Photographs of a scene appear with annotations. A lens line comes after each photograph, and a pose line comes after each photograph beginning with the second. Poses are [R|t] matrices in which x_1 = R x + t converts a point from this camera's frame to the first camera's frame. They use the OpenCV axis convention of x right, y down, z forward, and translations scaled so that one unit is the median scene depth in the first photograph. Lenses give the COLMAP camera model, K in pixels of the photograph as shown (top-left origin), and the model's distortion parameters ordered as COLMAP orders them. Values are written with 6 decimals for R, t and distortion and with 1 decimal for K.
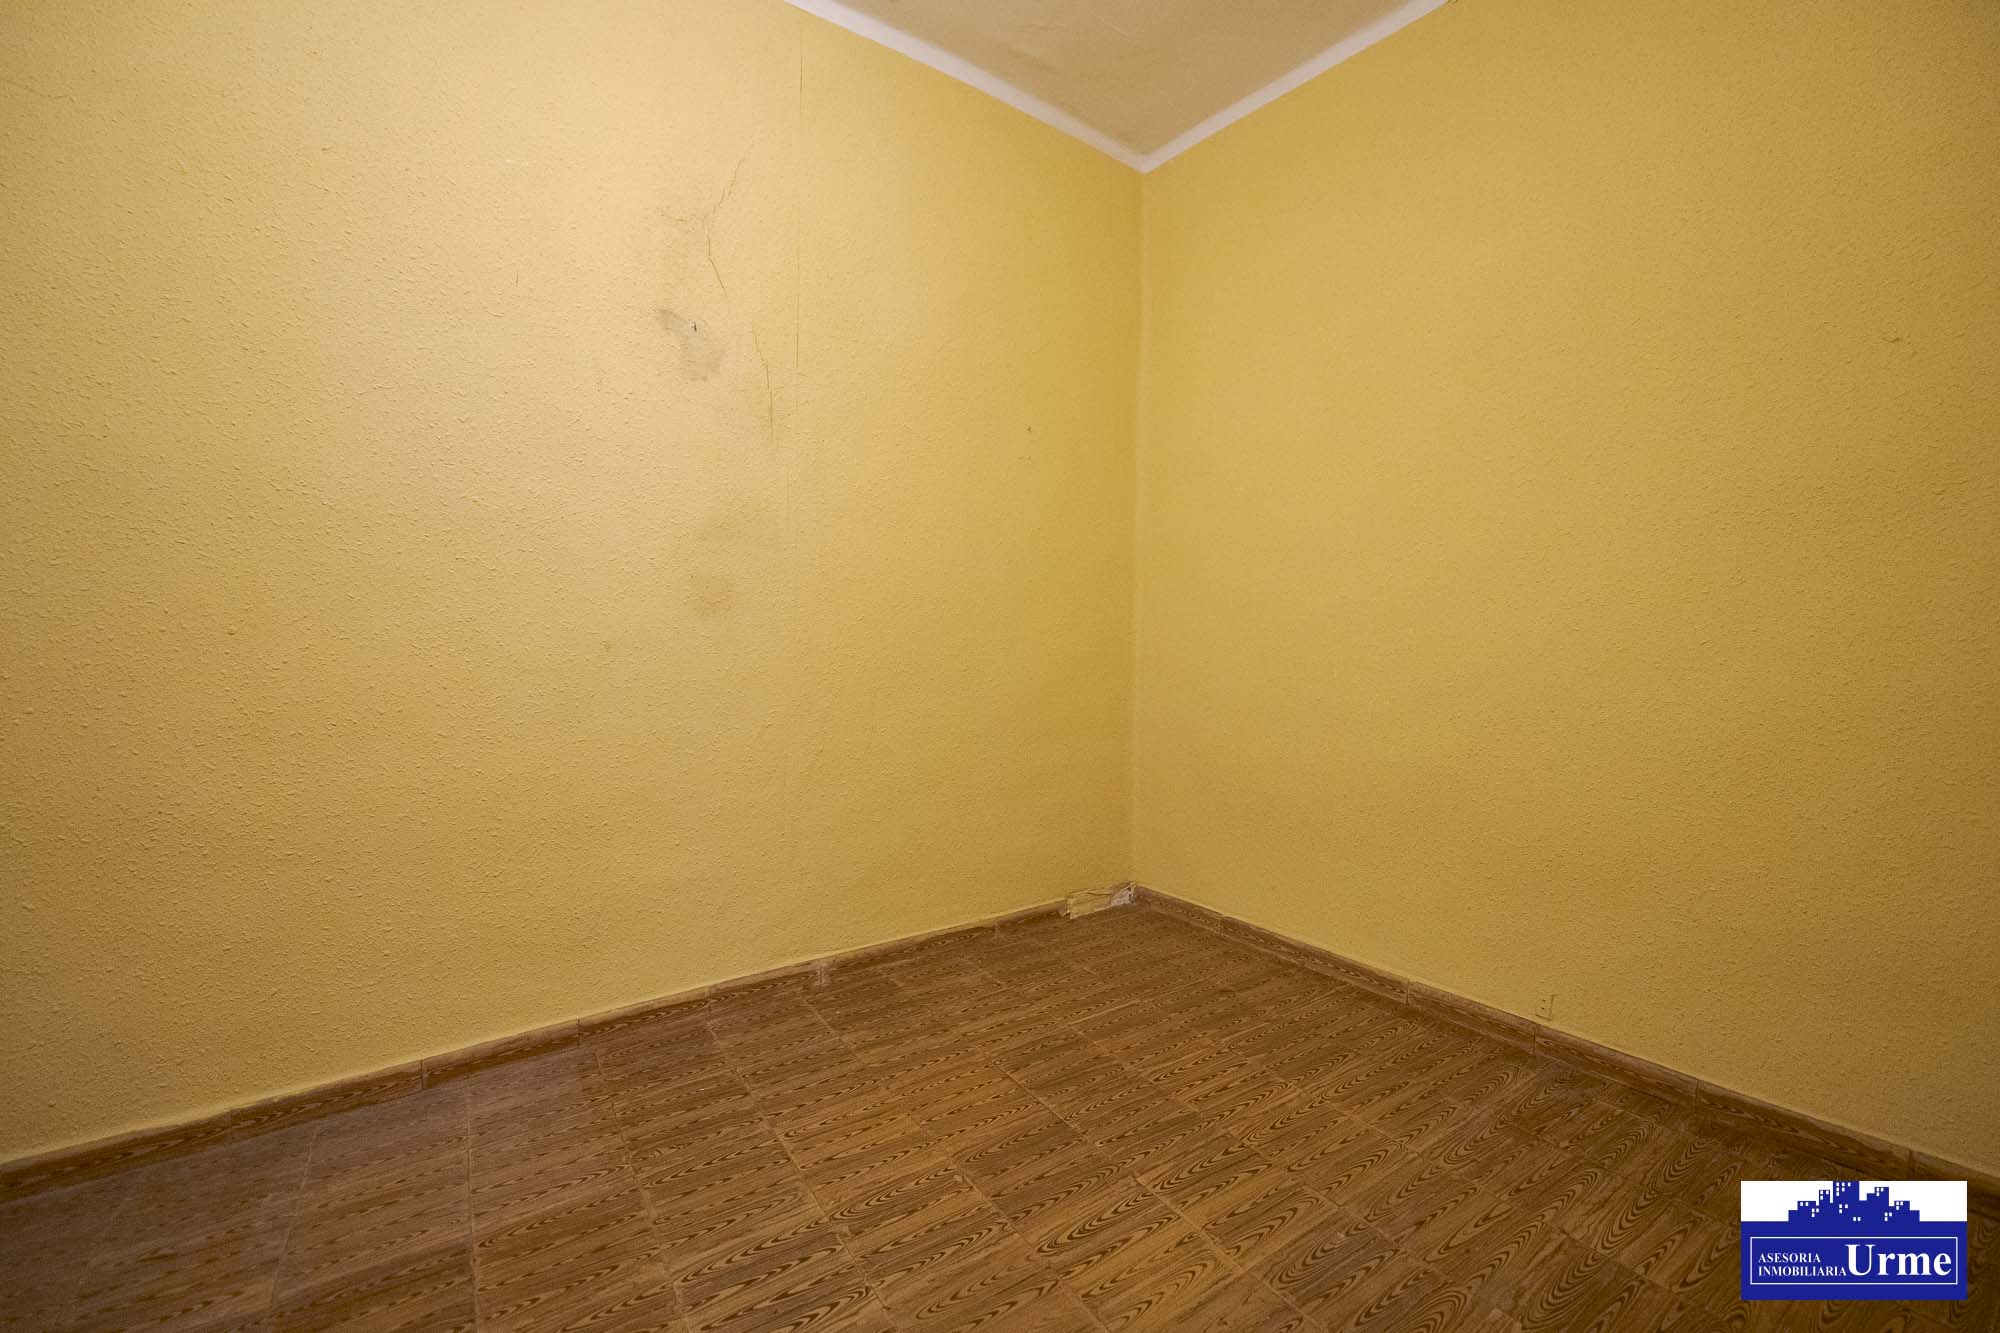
lens RADIAL K [[827.3, 0, 1000.0], [0, 827.3, 666.5], [0, 0, 1]] dist [-0.000818, -0.000357]
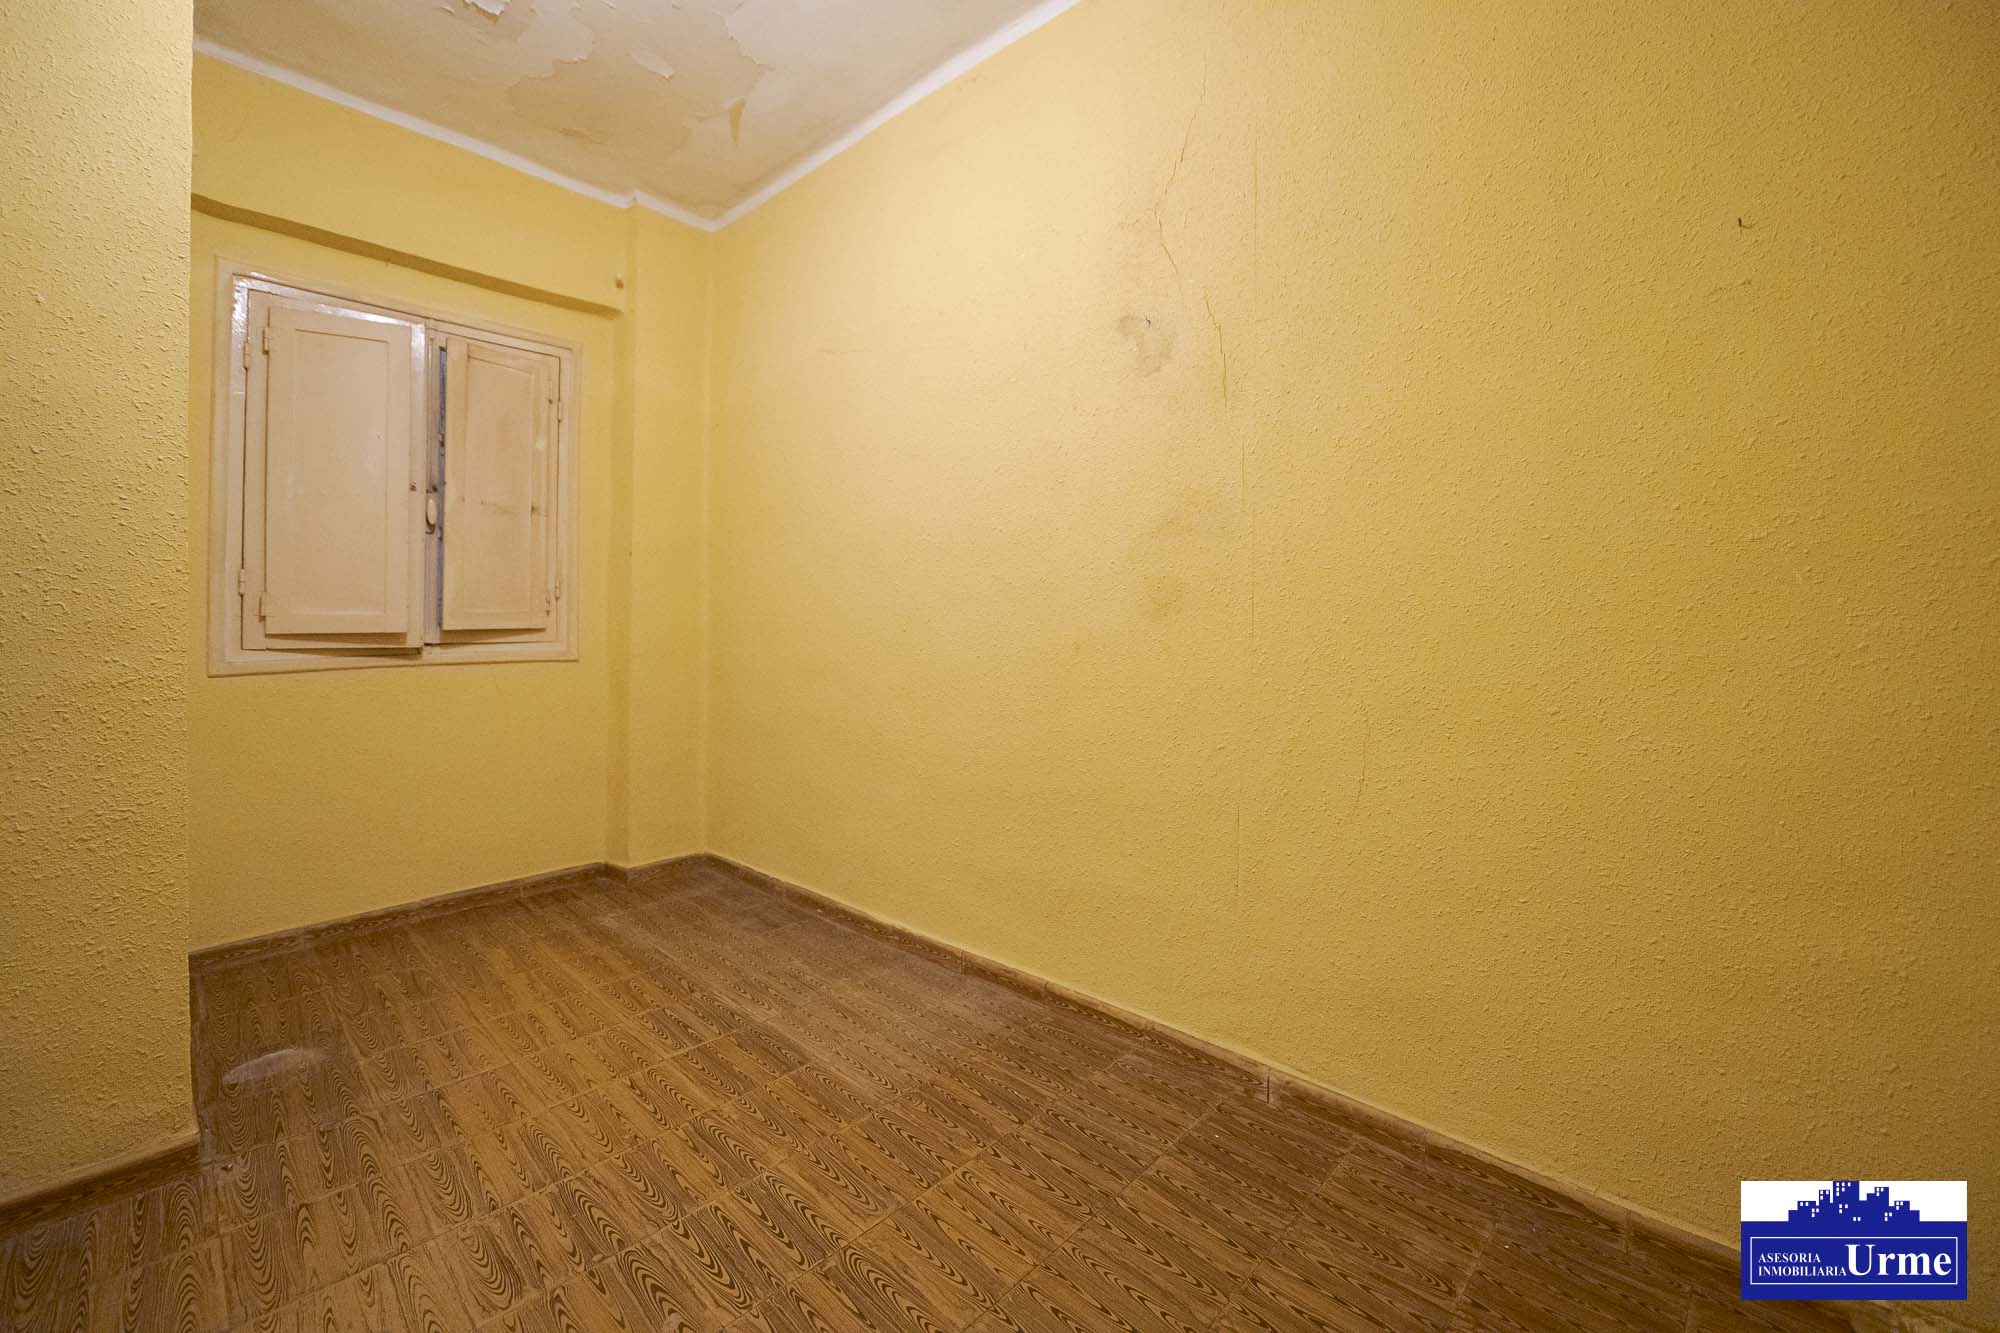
lens RADIAL K [[822.9, 0, 993.6], [0, 822.9, 611.0], [0, 0, 1]] dist [-0.001341, -0.000293]
pose [[0.195145, -0.009505, -0.980728, 0.560384], [-0.048210, 0.998651, -0.019271, -0.046203], [0.979589, 0.051042, 0.194424, 0.681293]]
